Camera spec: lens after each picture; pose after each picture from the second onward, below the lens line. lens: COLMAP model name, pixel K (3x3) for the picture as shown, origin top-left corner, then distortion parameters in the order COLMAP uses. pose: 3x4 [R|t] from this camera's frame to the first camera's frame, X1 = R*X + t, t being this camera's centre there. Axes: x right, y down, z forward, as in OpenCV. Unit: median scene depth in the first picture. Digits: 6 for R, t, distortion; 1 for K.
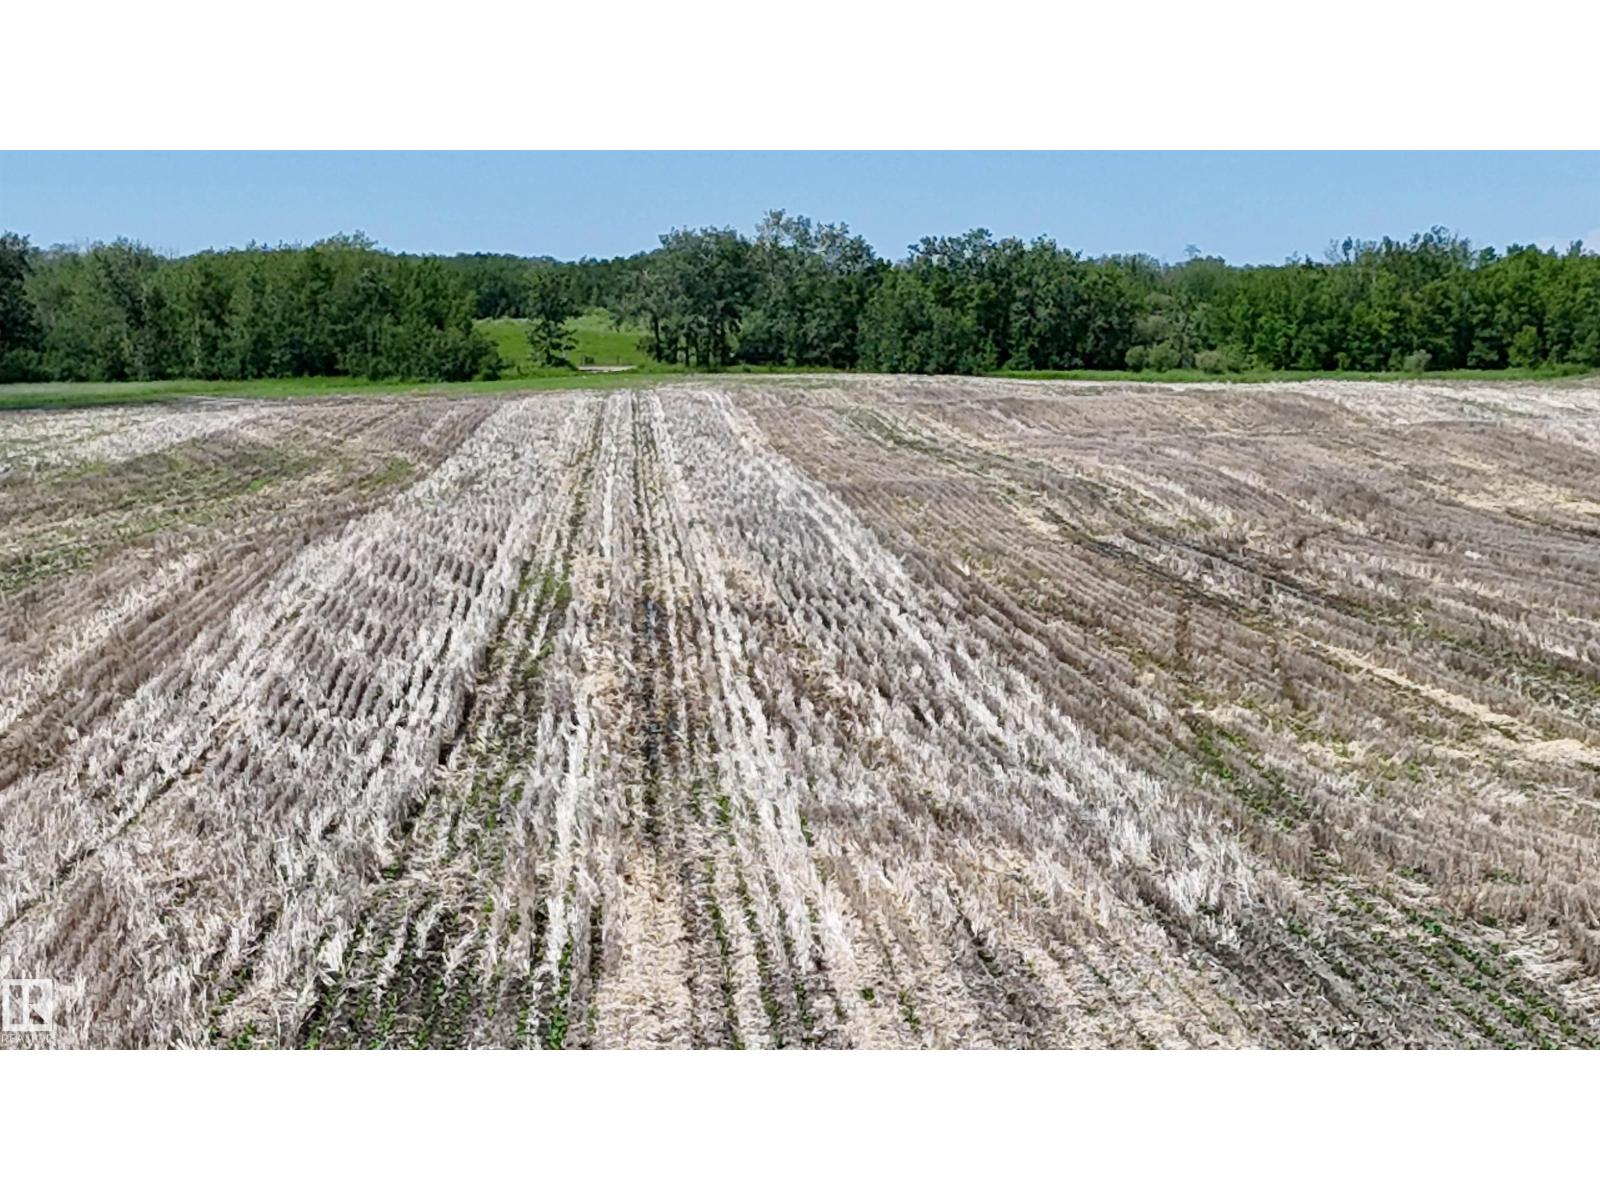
lens RADIAL K [[3499.0, 0, 800.0], [0, 3499.0, 600.0], [0, 0, 1]] dist [0.290209, -1.974854]
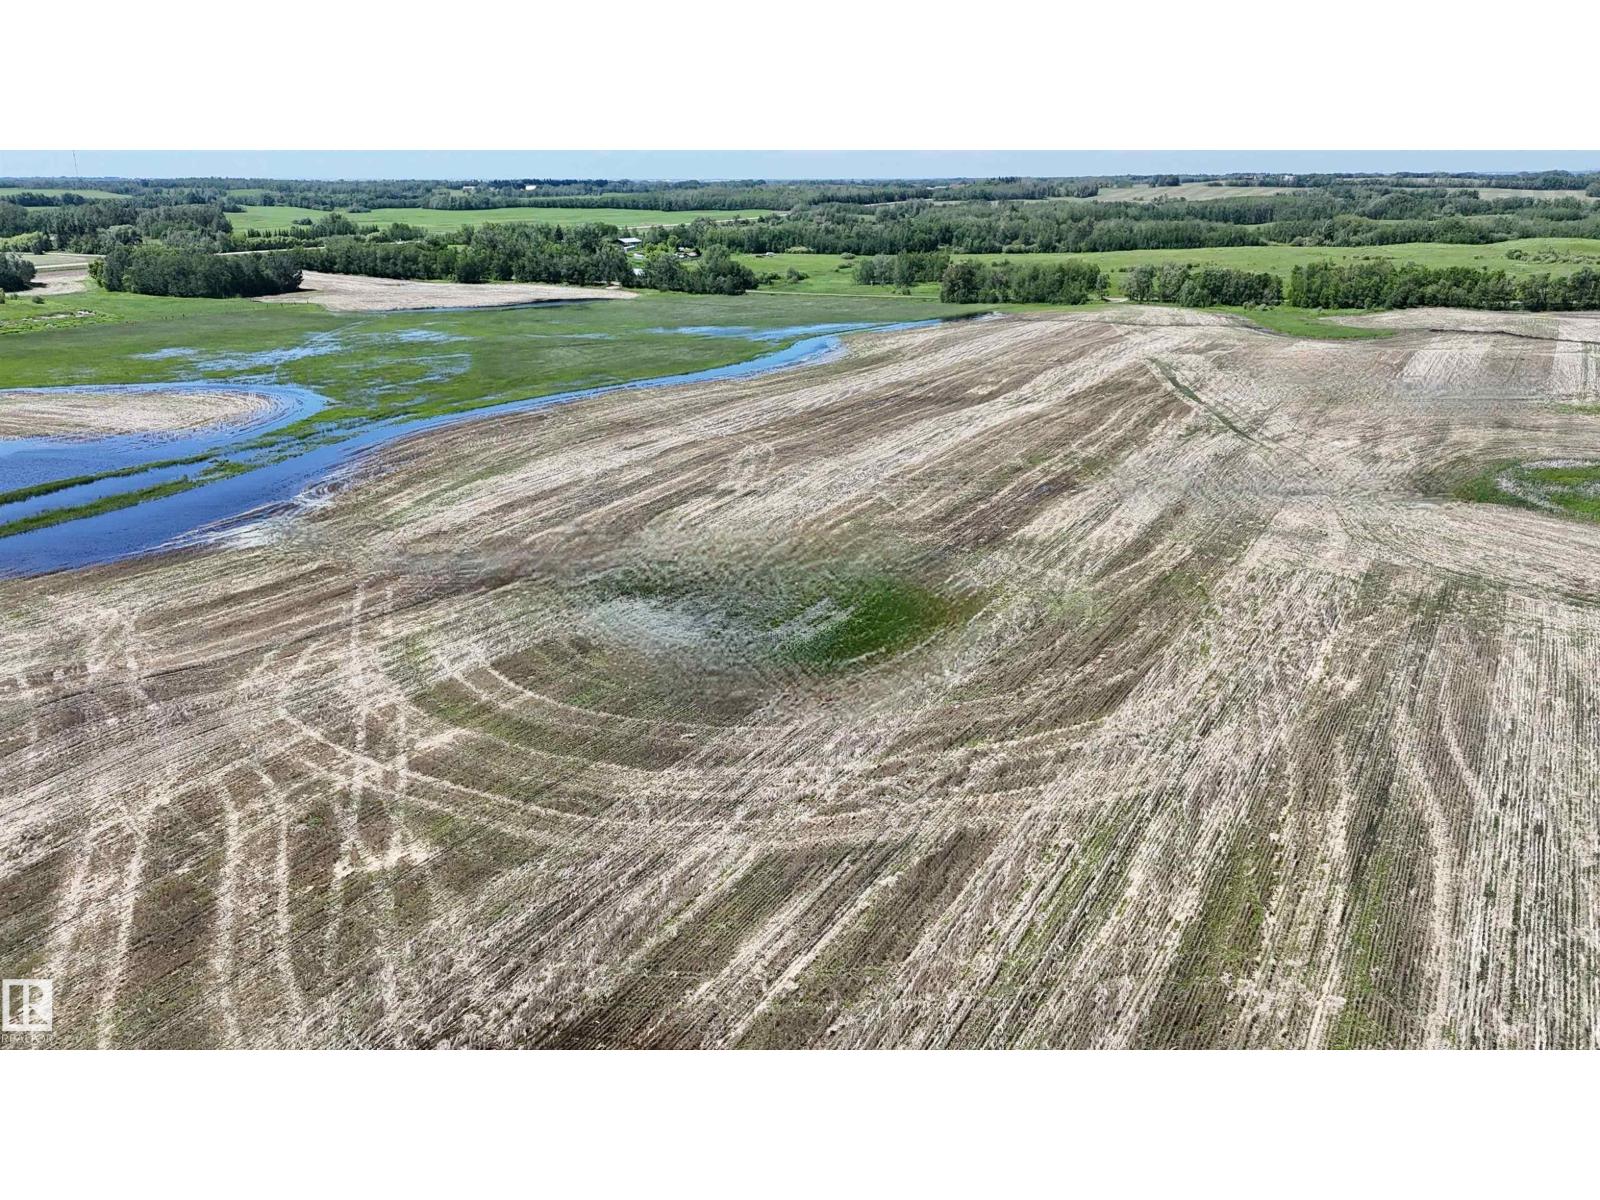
lens RADIAL K [[1396.7, 0, 805.7], [0, 1396.7, 601.6], [0, 0, 1]] dist [0.080654, -0.085462]
pose [[0.860310, 0.138159, -0.490693, 0.456180], [-0.030211, 0.974700, 0.221468, -0.076798], [0.508876, -0.175707, 0.842717, -0.530877]]
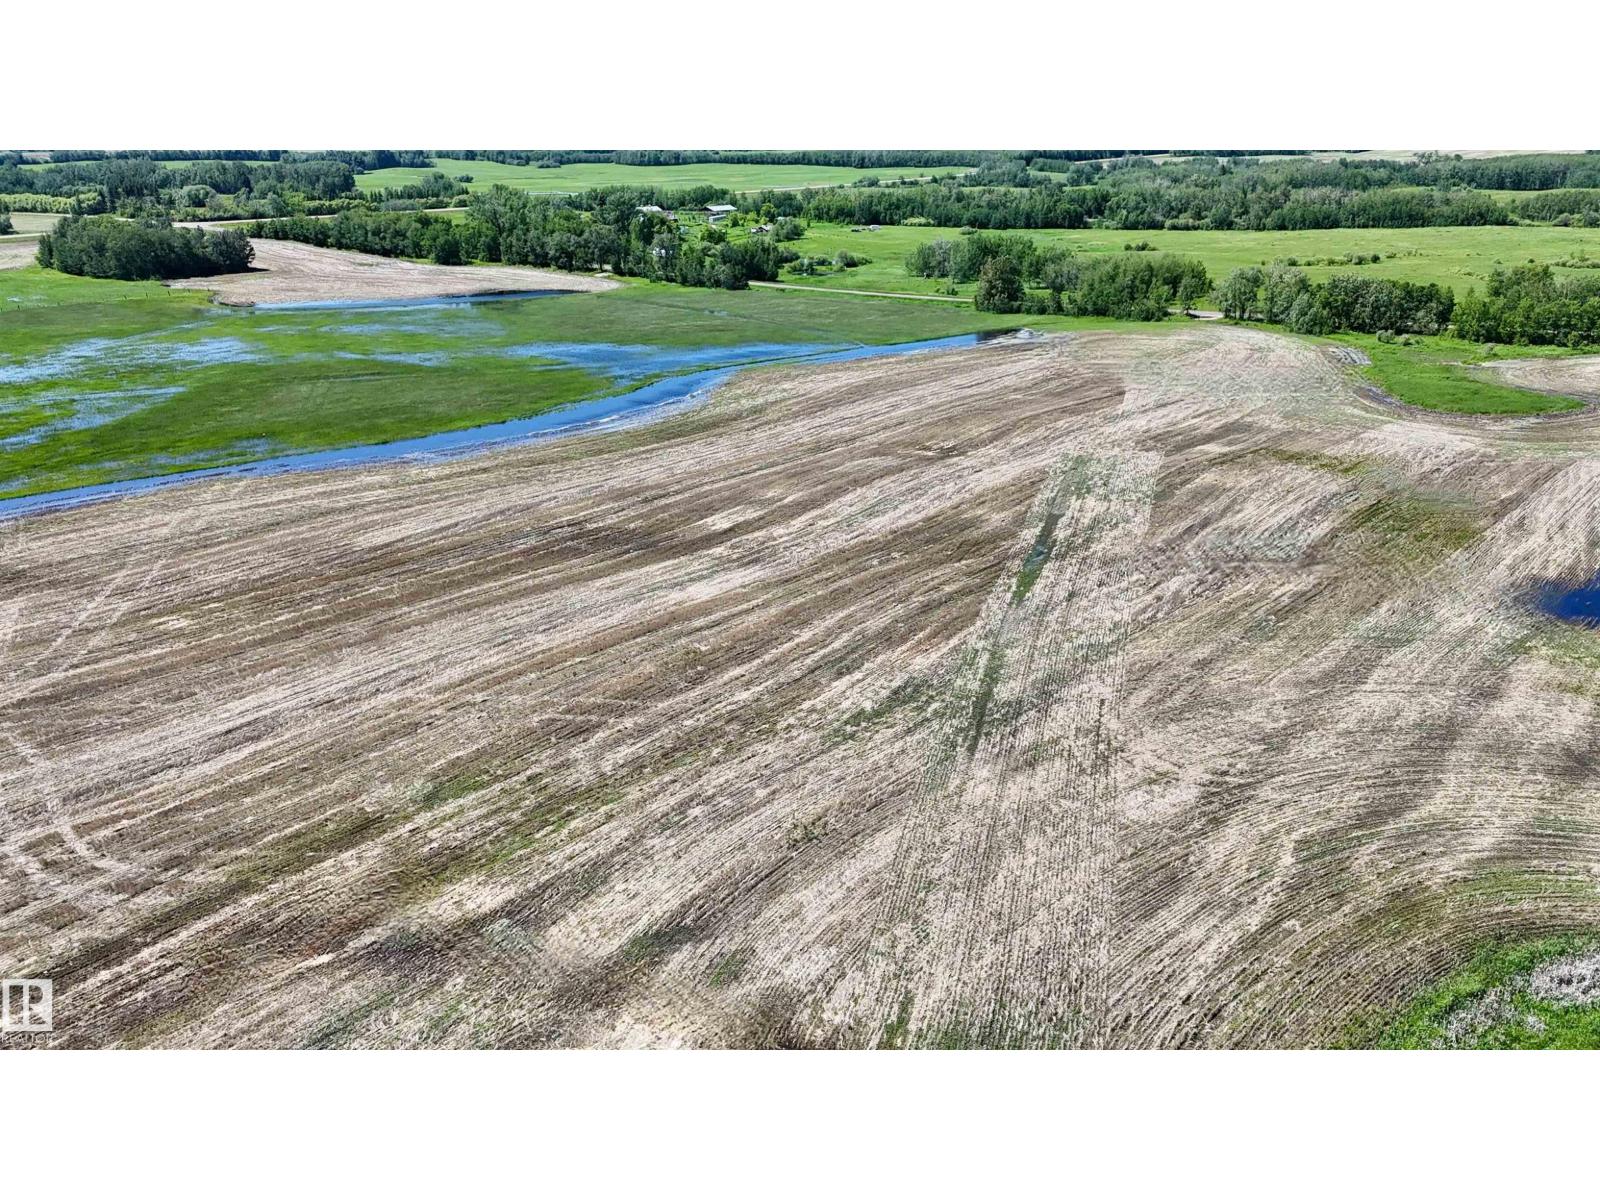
lens RADIAL K [[1396.7, 0, 805.7], [0, 1396.7, 601.6], [0, 0, 1]] dist [0.080654, -0.085462]
pose [[0.741204, 0.206749, -0.638649, 0.459891], [-0.044973, 0.964545, 0.260057, -0.124744], [0.669772, -0.164033, 0.724223, -0.033458]]
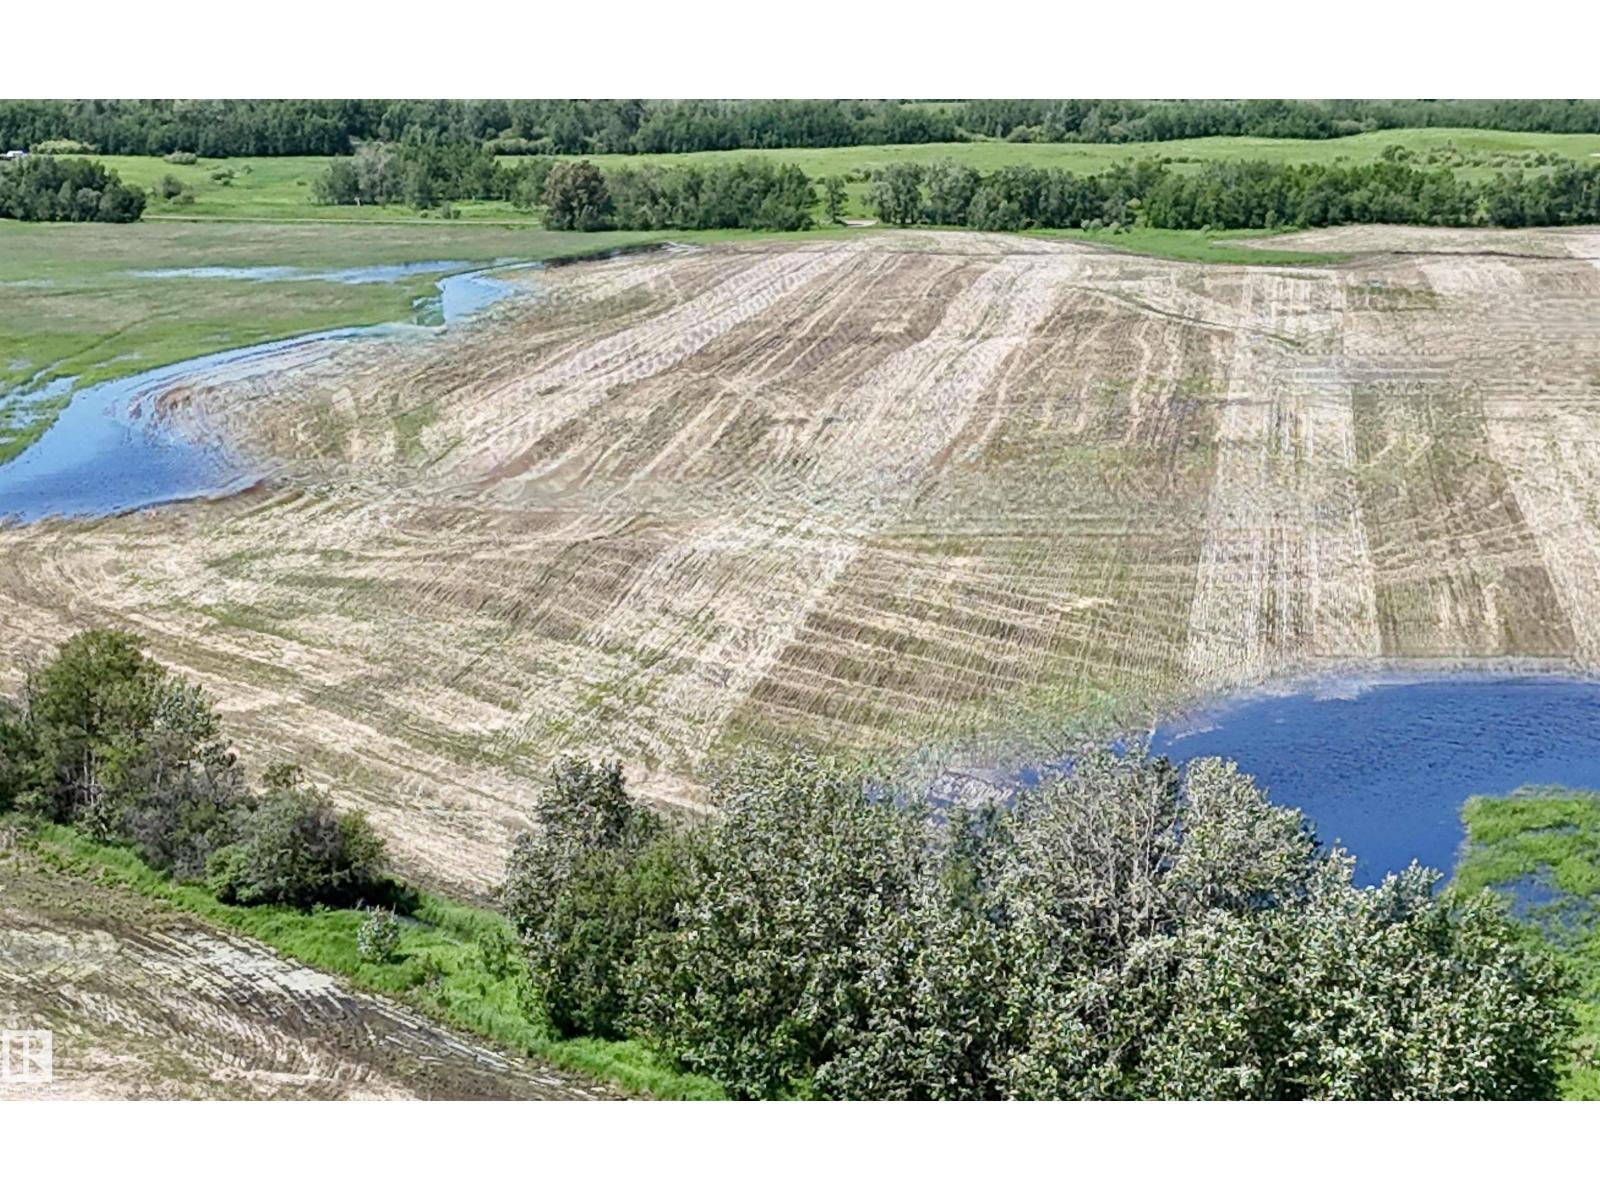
lens RADIAL K [[3438.5, 0, 895.6], [0, 3438.5, 600.8], [0, 0, 1]] dist [0.201143, -0.496693]
pose [[0.986567, 0.027456, -0.161034, 0.327062], [-0.012670, 0.995666, 0.092135, -0.030382], [0.162866, -0.088857, 0.982639, -1.167941]]
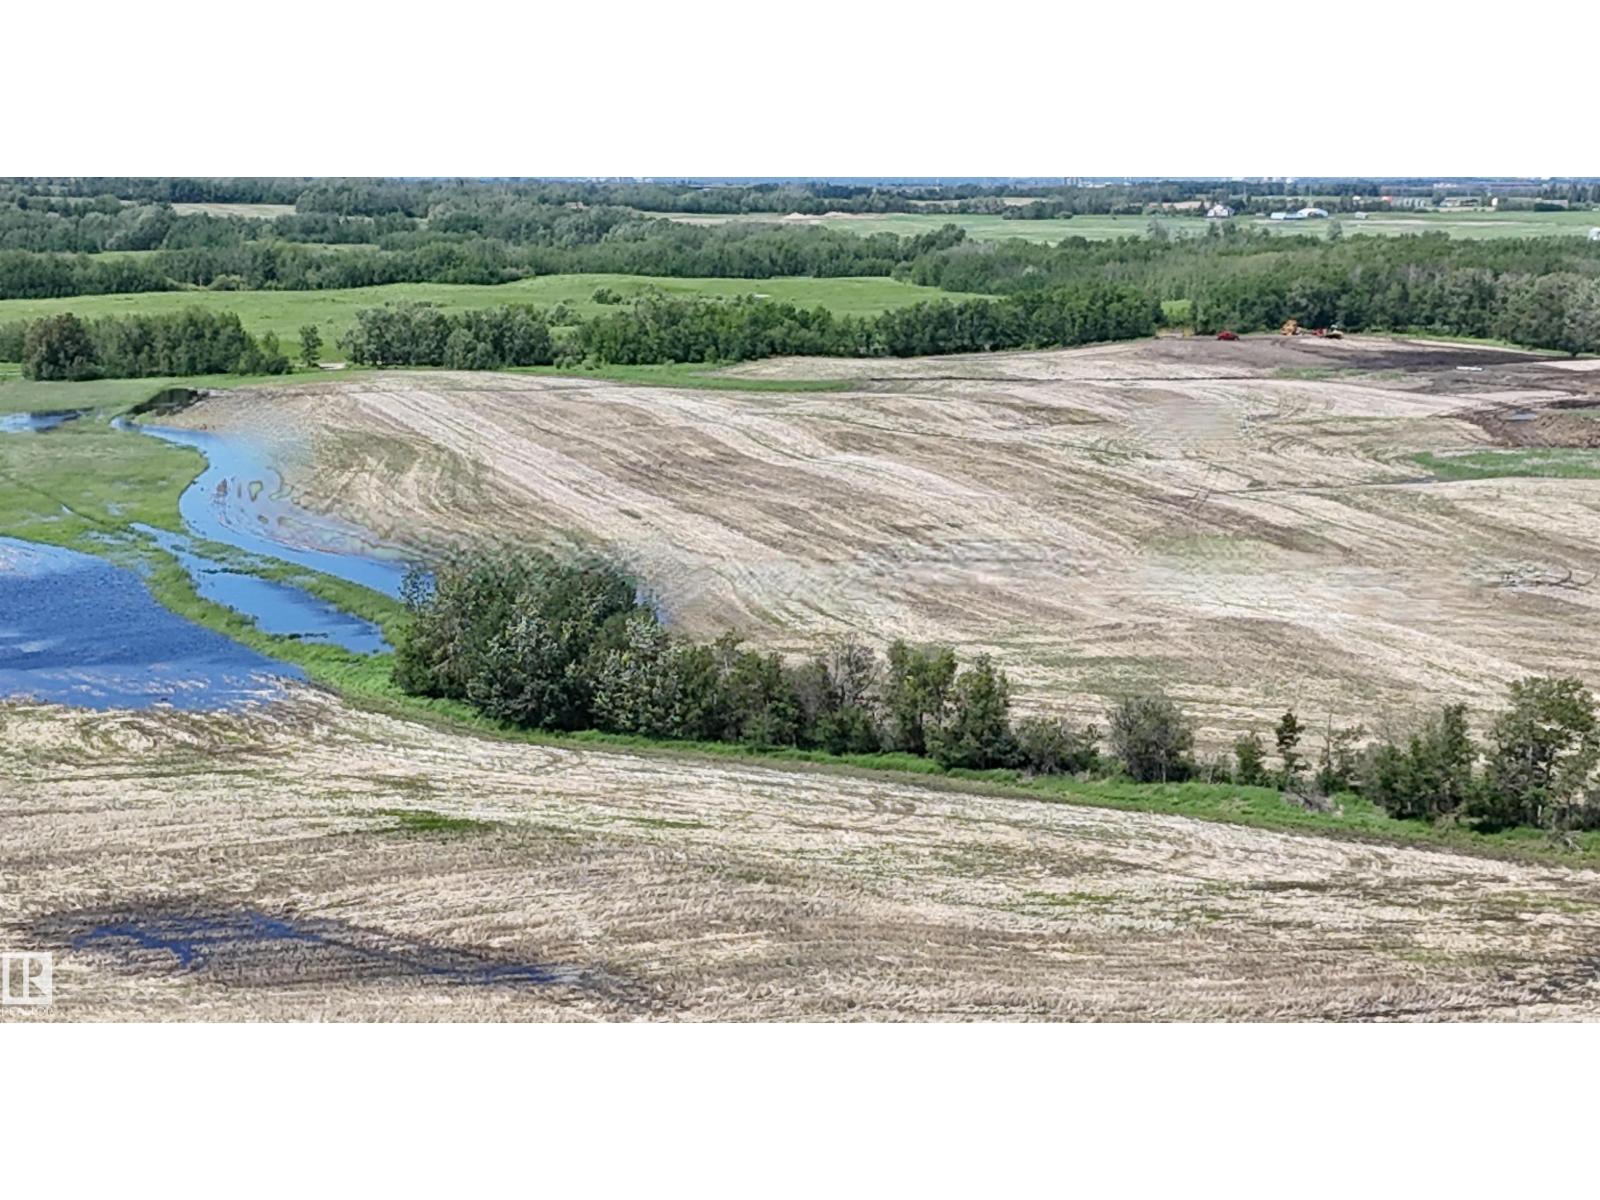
lens RADIAL K [[3267.0, 0, 800.0], [0, 3267.0, 600.0], [0, 0, 1]] dist [0.241898, -1.218971]
pose [[0.975867, -0.032727, 0.215900, -0.234776], [0.020930, 0.998172, 0.056703, -0.028176], [-0.217361, -0.050816, 0.974768, -1.259543]]
